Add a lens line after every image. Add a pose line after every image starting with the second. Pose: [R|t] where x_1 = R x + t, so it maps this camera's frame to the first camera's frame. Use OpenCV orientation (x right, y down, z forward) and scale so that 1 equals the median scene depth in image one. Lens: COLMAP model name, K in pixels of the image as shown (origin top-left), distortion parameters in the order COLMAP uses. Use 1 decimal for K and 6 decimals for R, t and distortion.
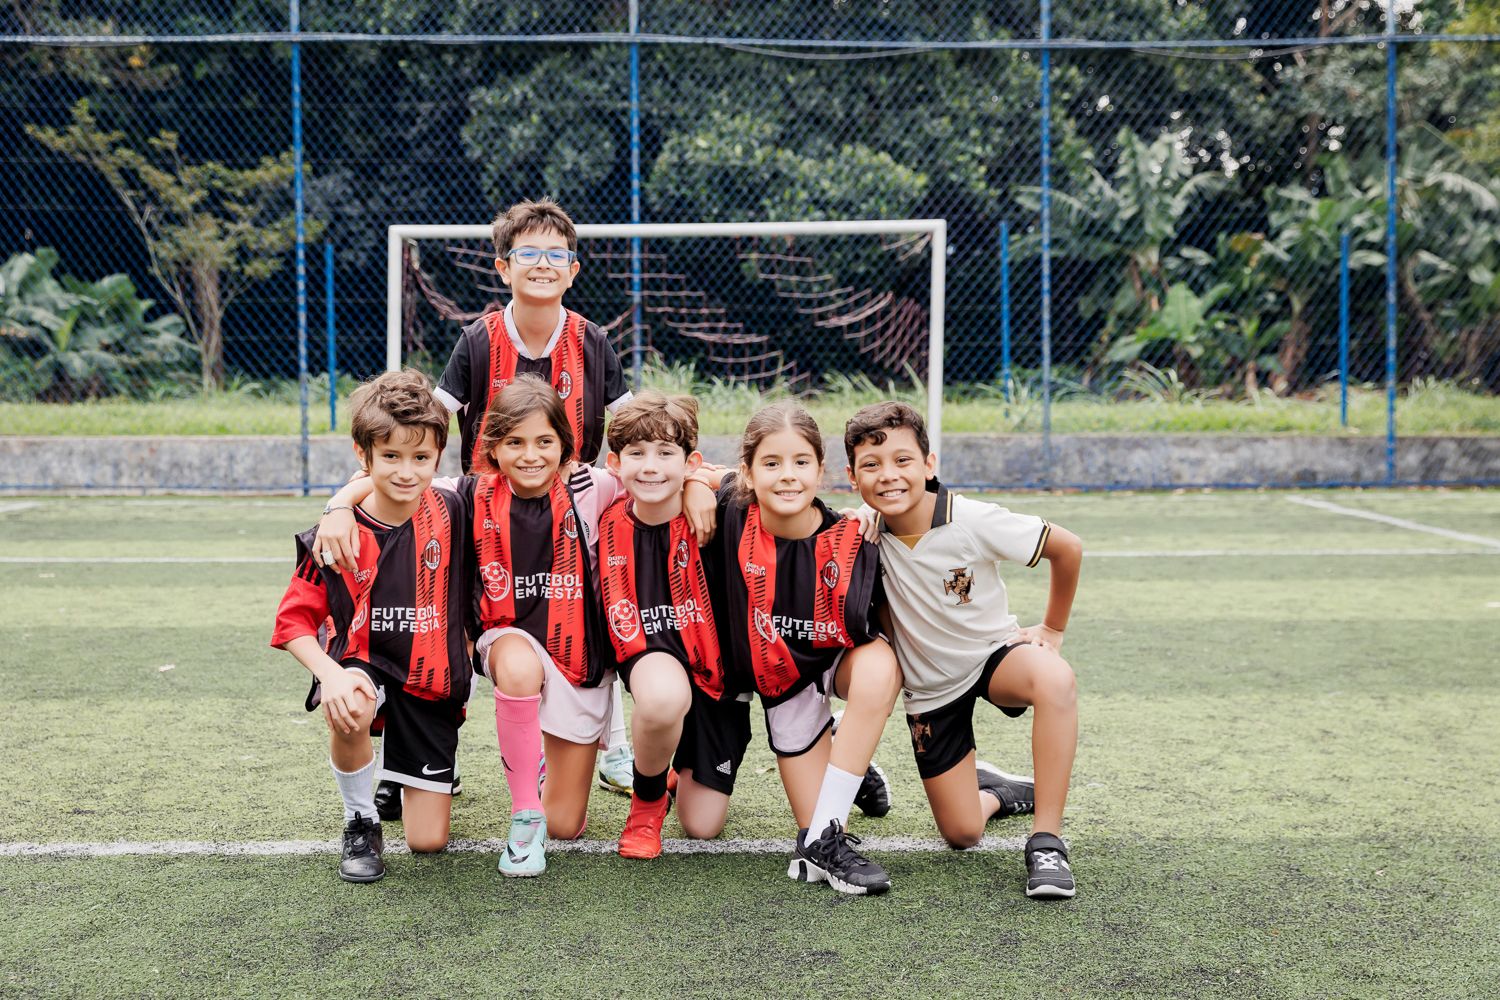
lens RADIAL K [[2054.2, 0, 750.0], [0, 2054.2, 500.0], [0, 0, 1]] dist [0.011158, -0.024212]
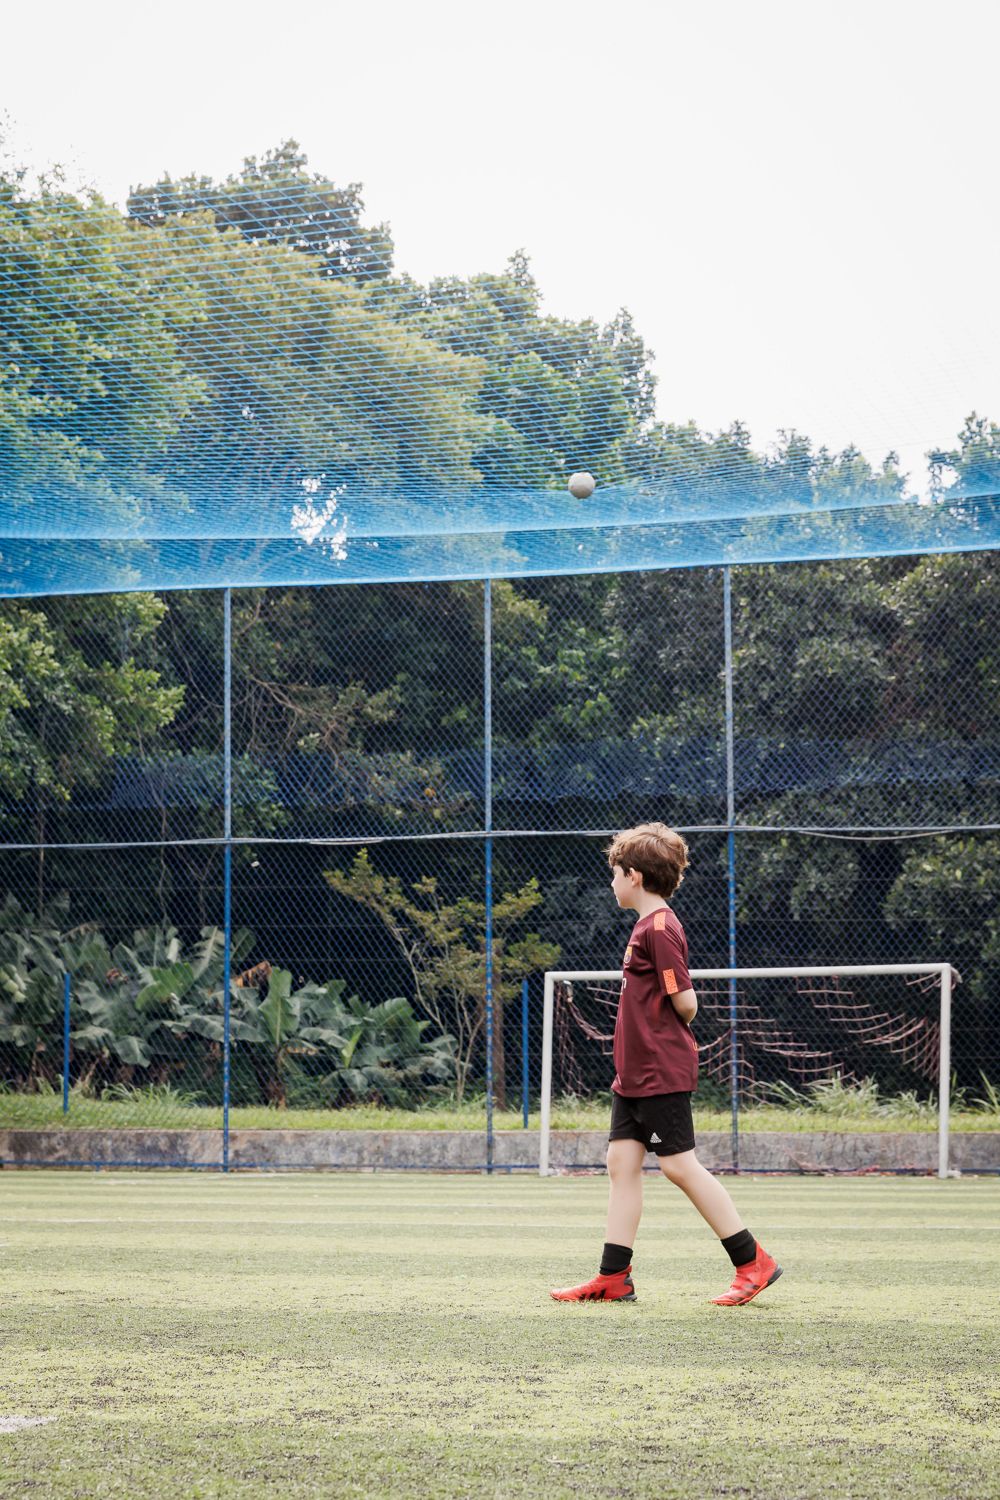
lens RADIAL K [[3209.0, 0, 500.0], [0, 3209.0, 750.0], [0, 0, 1]] dist [-0.019119, -0.069967]
pose [[0.955693, -0.031679, -0.292656, 0.286921], [-0.019469, 0.985213, -0.170223, 0.057331], [0.293721, 0.168379, 0.940945, -0.704486]]
